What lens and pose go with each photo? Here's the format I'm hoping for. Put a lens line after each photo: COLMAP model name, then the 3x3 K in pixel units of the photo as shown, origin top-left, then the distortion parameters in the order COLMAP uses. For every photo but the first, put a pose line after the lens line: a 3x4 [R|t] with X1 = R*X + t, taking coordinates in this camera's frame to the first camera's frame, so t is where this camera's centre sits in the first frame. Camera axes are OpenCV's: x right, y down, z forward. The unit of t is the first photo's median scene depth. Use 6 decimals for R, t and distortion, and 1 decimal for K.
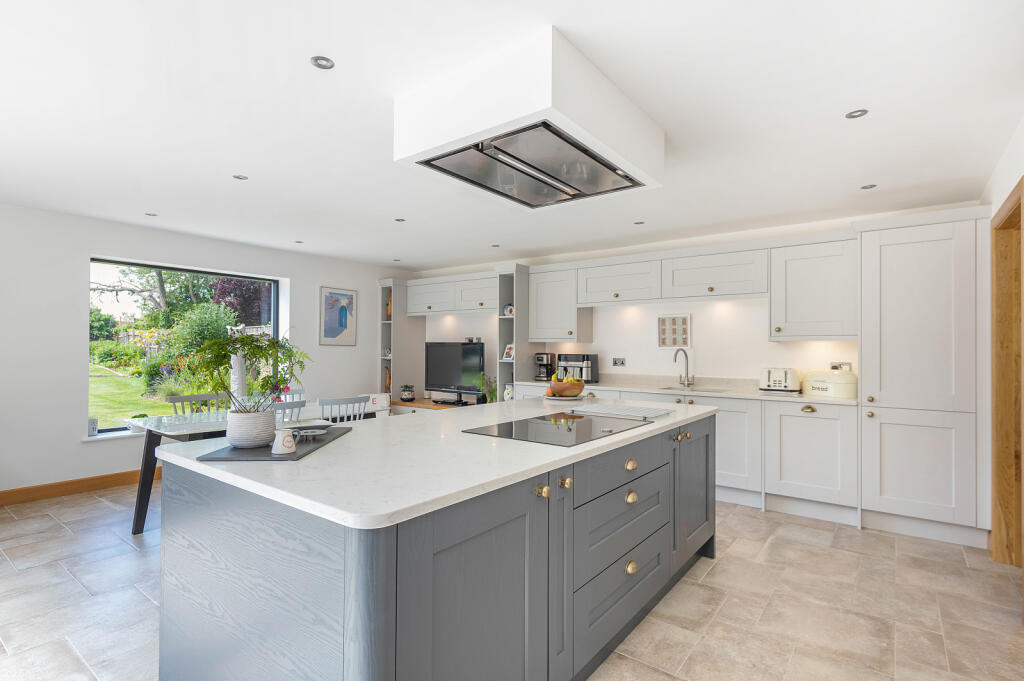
lens RADIAL K [[508.7, 0, 512.0], [0, 508.7, 340.5], [0, 0, 1]] dist [0.000995, 0.000056]
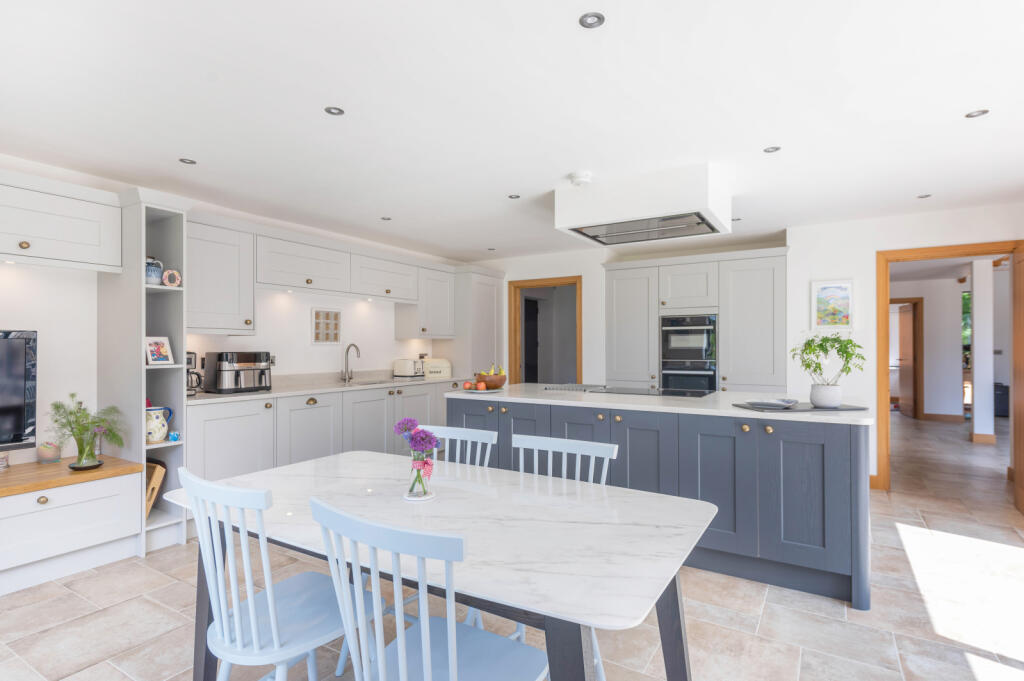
lens RADIAL K [[508.7, 0, 512.0], [0, 508.7, 340.5], [0, 0, 1]] dist [0.000995, 0.000056]
pose [[-0.095706, -0.000239, 0.995410, -0.674904], [-0.021819, 0.999760, -0.001858, 0.003461], [-0.995171, -0.021897, -0.095688, 0.745994]]
